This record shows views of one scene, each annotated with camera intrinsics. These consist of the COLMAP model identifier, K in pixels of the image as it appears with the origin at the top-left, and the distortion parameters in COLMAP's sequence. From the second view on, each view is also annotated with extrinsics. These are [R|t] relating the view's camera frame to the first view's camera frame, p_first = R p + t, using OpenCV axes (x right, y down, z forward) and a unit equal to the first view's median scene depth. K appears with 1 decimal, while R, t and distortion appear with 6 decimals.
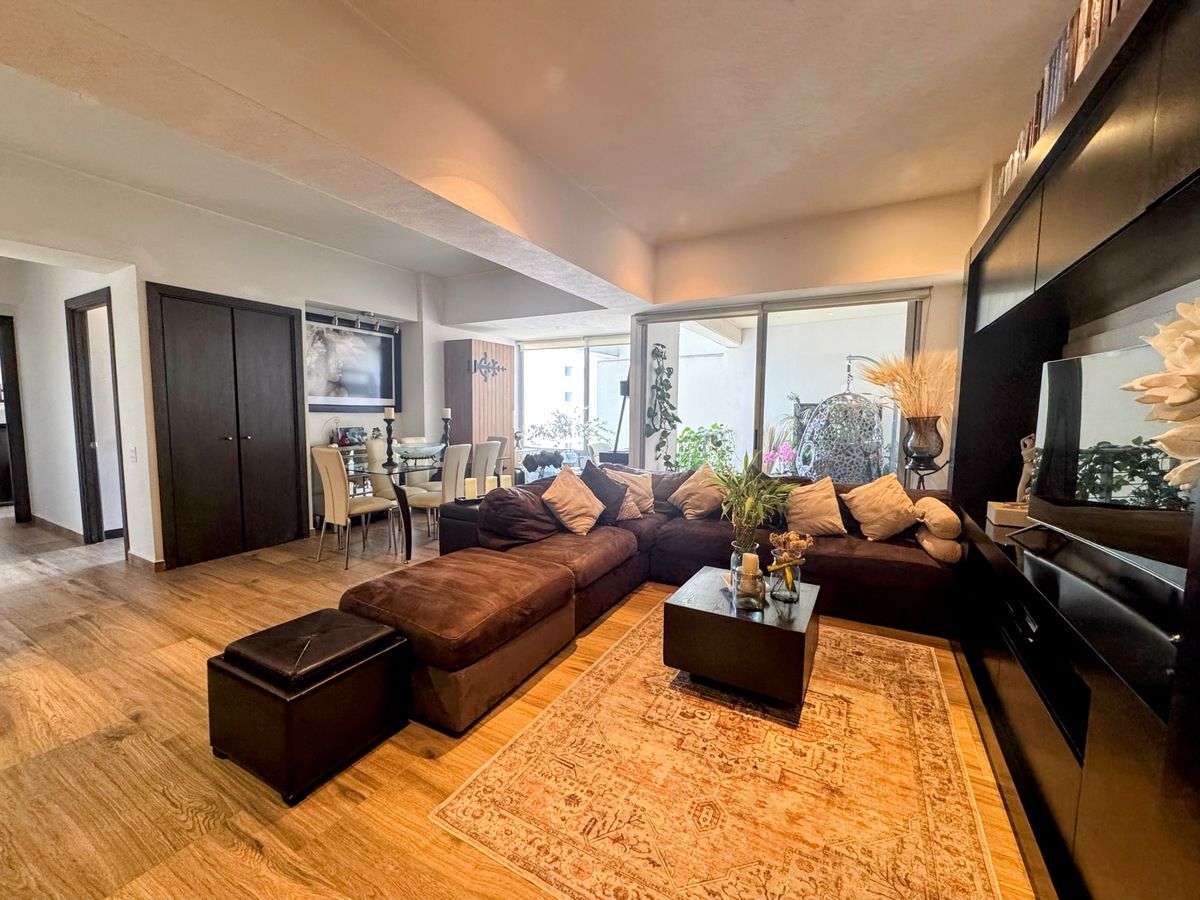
lens RADIAL K [[477.6, 0, 601.5], [0, 477.6, 450.9], [0, 0, 1]] dist [-0.002571, -0.000180]
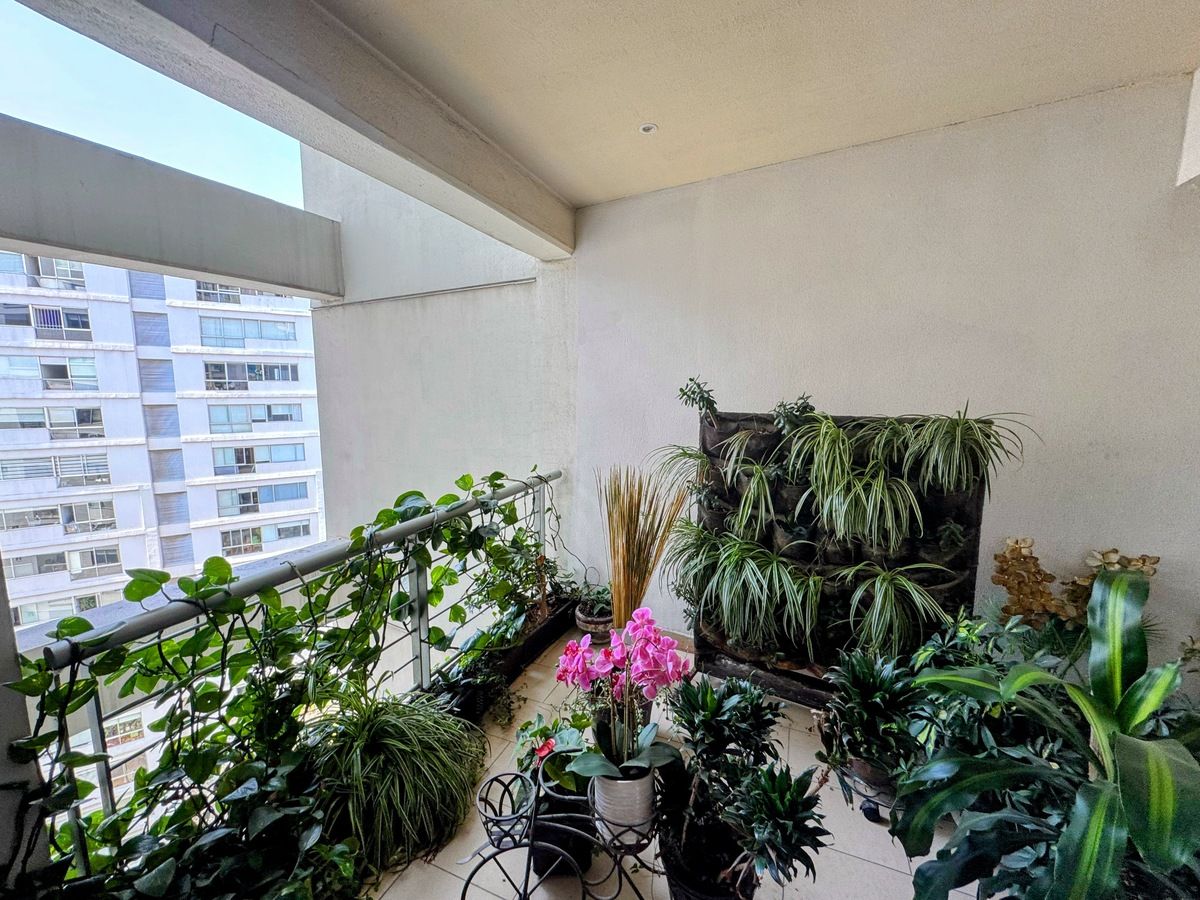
lens RADIAL K [[477.6, 0, 602.2], [0, 477.6, 445.9], [0, 0, 1]] dist [-0.002571, -0.000180]
pose [[0.994268, -0.021253, 0.104782, 0.653514], [0.017171, 0.999064, 0.039707, -0.196766], [-0.105528, -0.037680, 0.993702, 1.470130]]
